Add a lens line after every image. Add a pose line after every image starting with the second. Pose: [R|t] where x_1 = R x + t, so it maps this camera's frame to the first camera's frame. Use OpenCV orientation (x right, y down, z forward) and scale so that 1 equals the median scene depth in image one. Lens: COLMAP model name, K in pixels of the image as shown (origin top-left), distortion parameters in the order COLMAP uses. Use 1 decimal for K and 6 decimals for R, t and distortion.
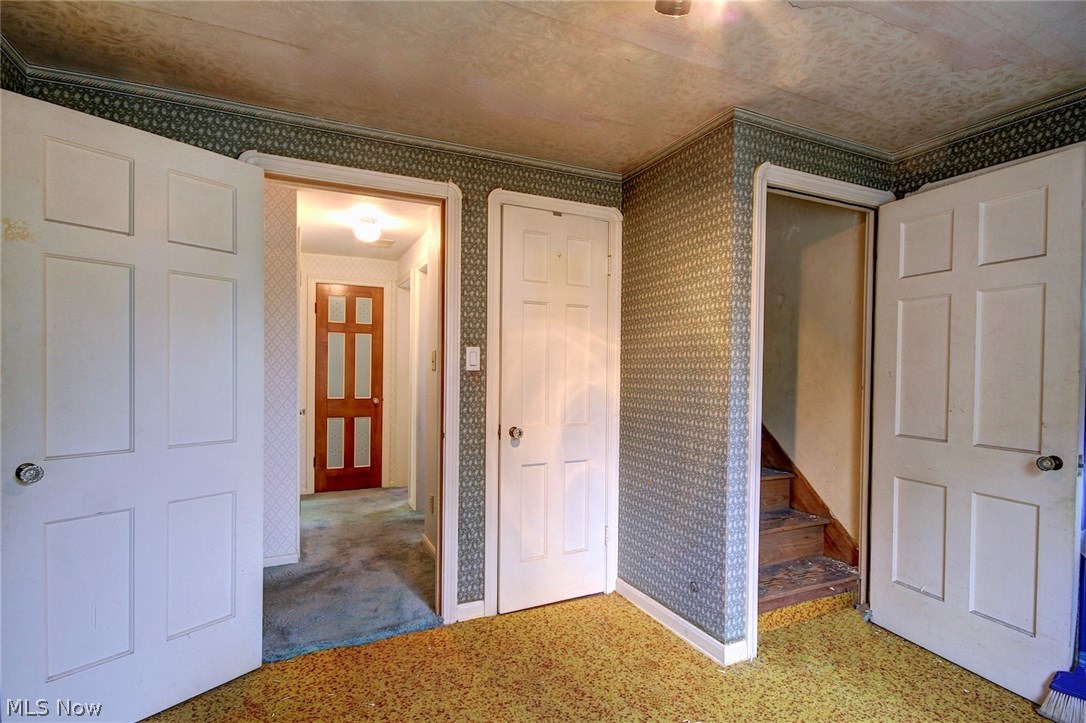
lens RADIAL K [[571.1, 0, 544.4], [0, 571.1, 377.8], [0, 0, 1]] dist [0.004374, 0.000350]
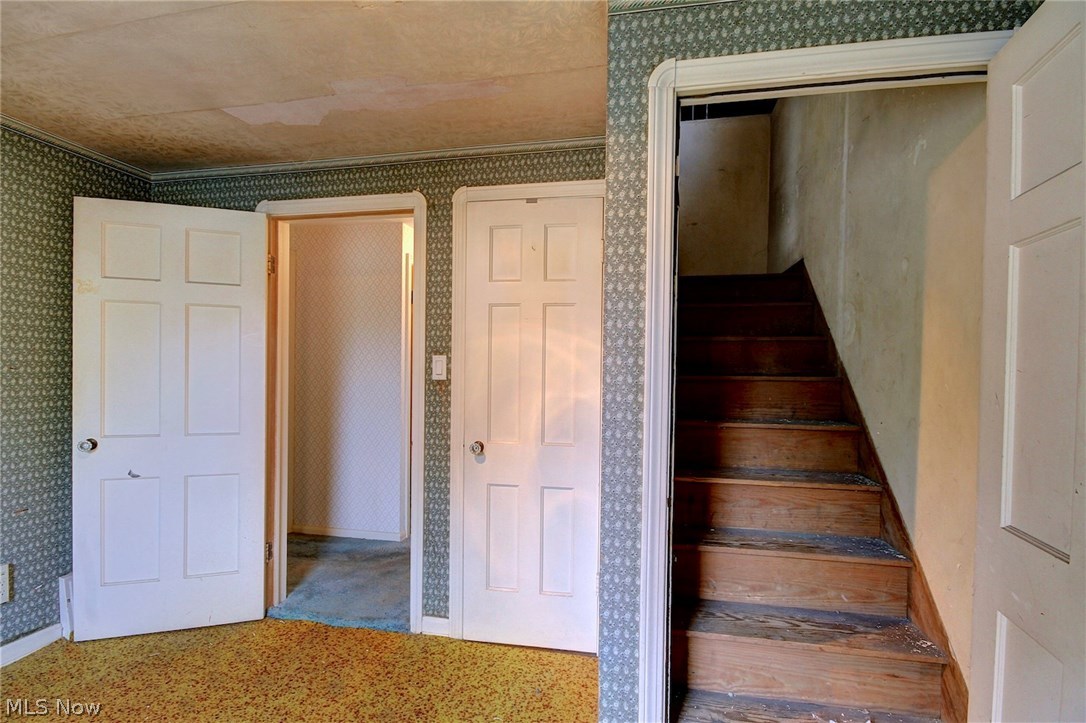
lens RADIAL K [[534.8, 0, 543.6], [0, 534.8, 375.9], [0, 0, 1]] dist [0.002472, 0.000361]
pose [[0.781720, 0.009368, -0.623559, 0.580230], [-0.013528, 0.999907, -0.001938, -0.019733], [0.623482, 0.009951, 0.781774, 0.398662]]
